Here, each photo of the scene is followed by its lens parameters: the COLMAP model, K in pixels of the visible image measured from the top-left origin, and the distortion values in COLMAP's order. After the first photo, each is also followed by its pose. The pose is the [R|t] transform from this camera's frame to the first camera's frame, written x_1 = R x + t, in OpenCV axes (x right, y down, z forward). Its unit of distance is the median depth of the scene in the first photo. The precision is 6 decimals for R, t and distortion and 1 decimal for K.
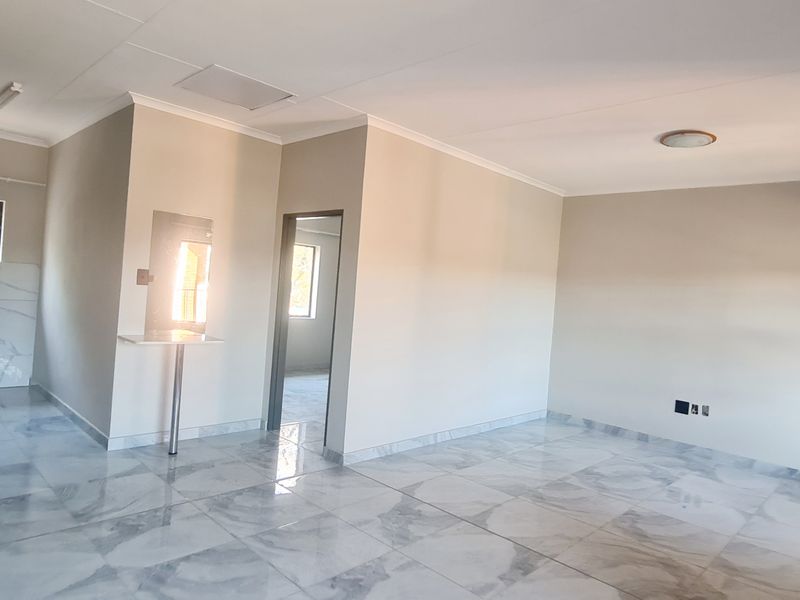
lens RADIAL K [[527.1, 0, 401.3], [0, 527.1, 296.2], [0, 0, 1]] dist [-0.003197, -0.000750]
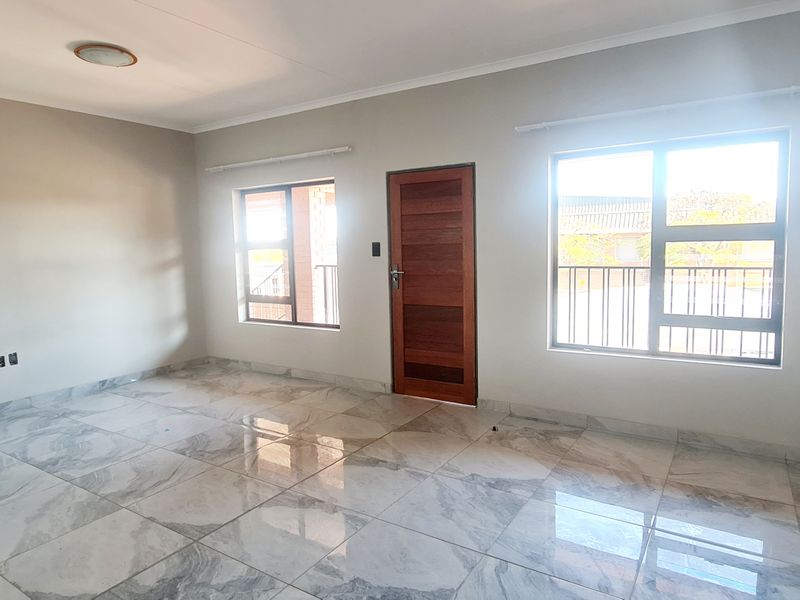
lens RADIAL K [[527.1, 0, 401.3], [0, 527.1, 296.2], [0, 0, 1]] dist [-0.003197, -0.000750]
pose [[-0.197791, -0.171543, 0.965118, -0.451492], [0.024006, 0.983425, 0.179717, -0.031725], [-0.979950, 0.058715, -0.190394, 0.635126]]
